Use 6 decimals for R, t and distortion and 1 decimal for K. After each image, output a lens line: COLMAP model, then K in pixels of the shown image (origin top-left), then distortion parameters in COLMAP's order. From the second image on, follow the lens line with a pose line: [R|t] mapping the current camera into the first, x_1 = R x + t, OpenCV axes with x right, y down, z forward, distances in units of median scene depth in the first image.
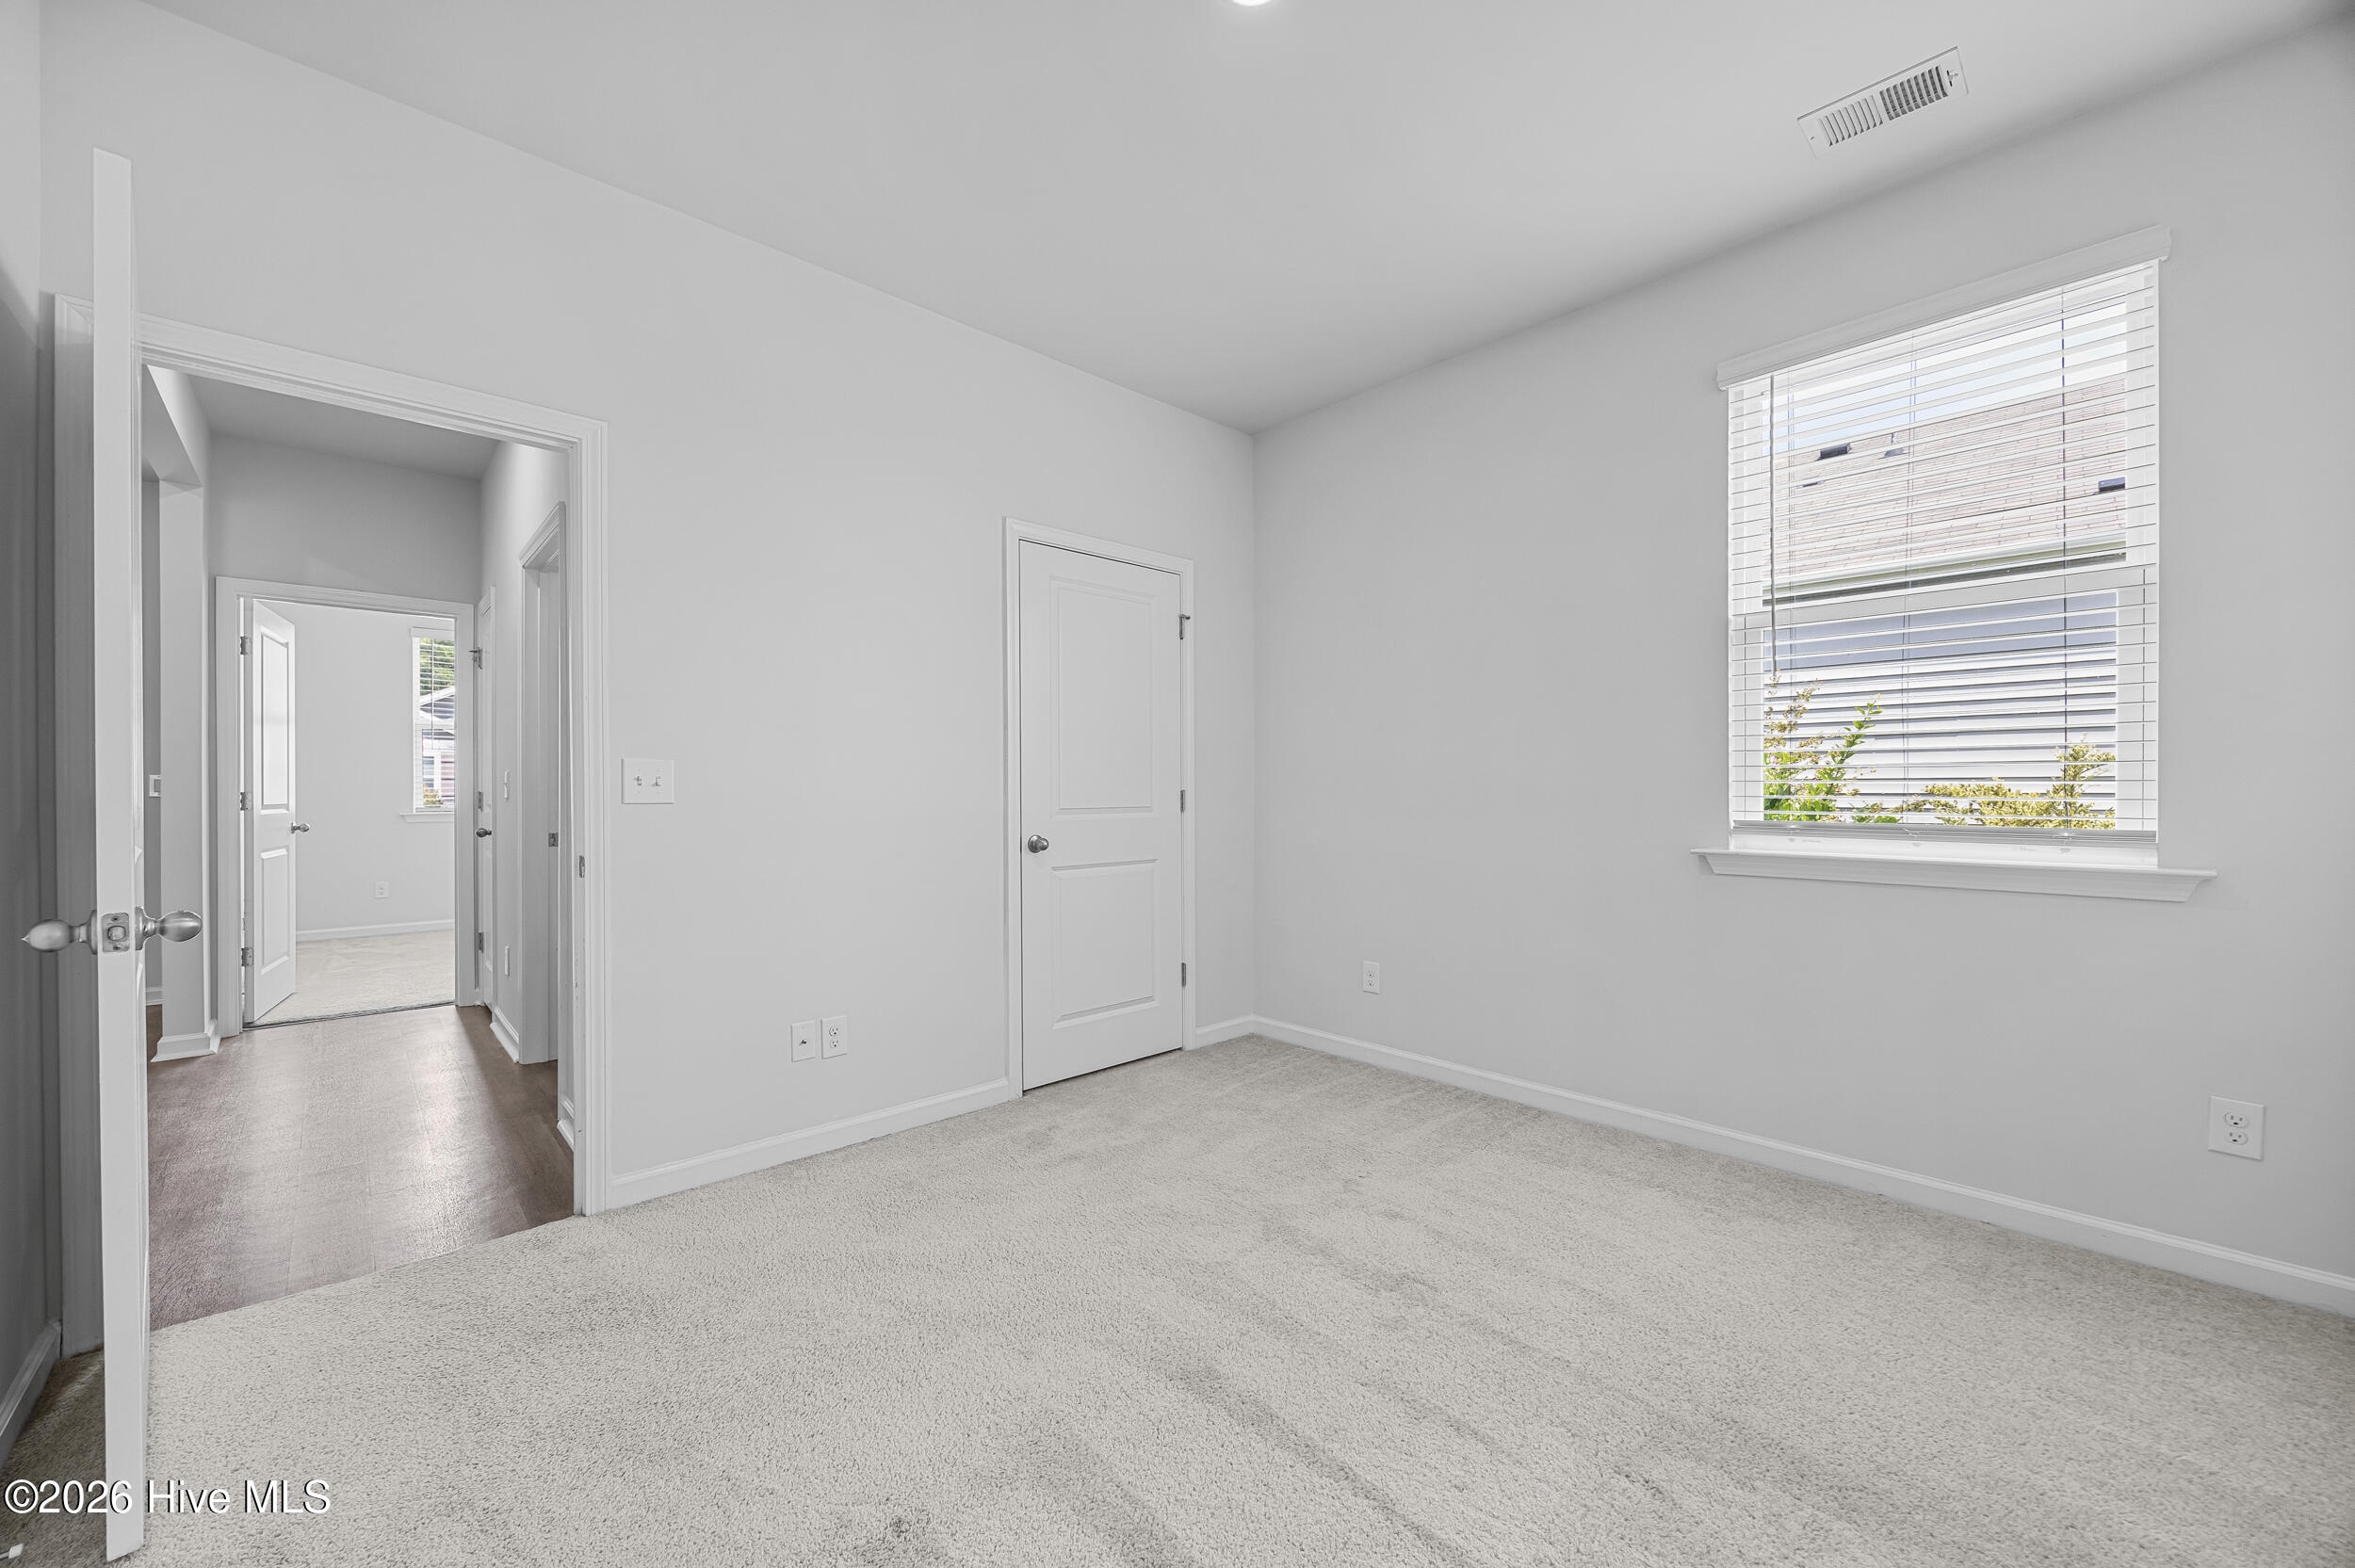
lens RADIAL K [[920.1, 0, 1170.2], [0, 920.1, 788.2], [0, 0, 1]] dist [0.000678, 0.000244]
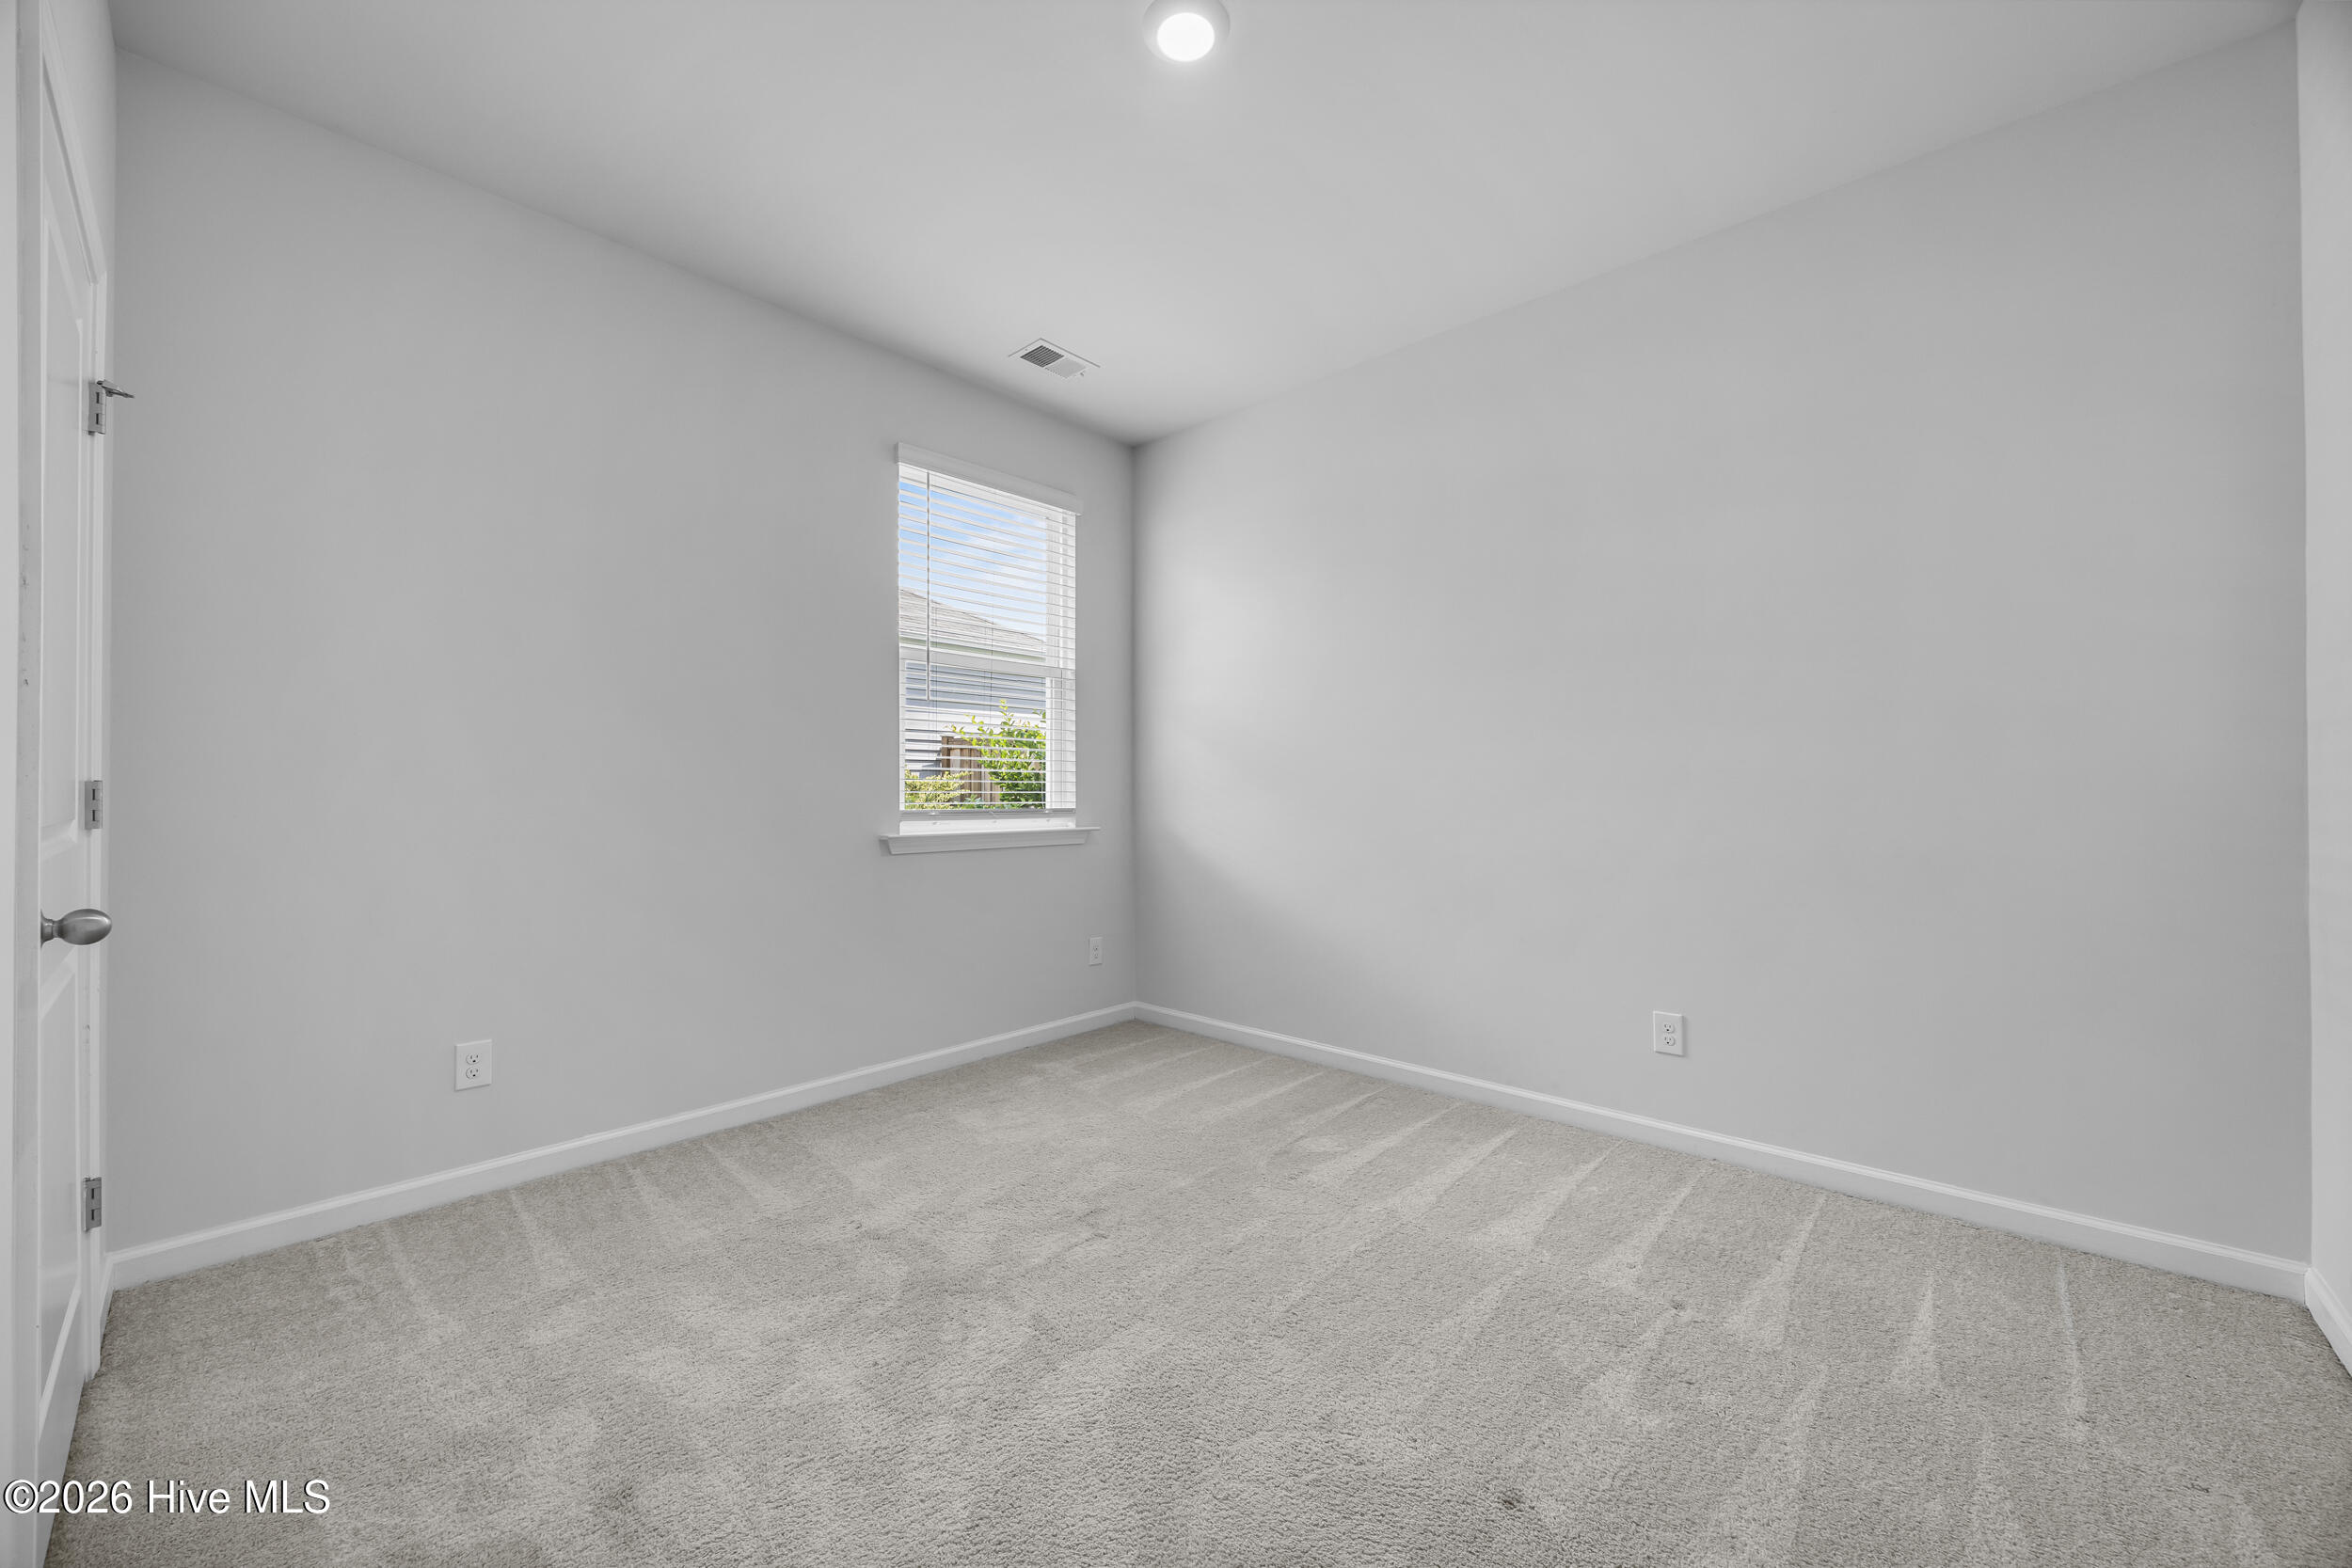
lens RADIAL K [[901.7, 0, 1166.3], [0, 901.7, 785.7], [0, 0, 1]] dist [-0.002427, 0.000108]
pose [[-0.088287, 0.010207, 0.996043, -0.636125], [0.001025, 0.999948, -0.010156, 0.014528], [-0.996095, 0.000124, -0.088293, 0.749455]]
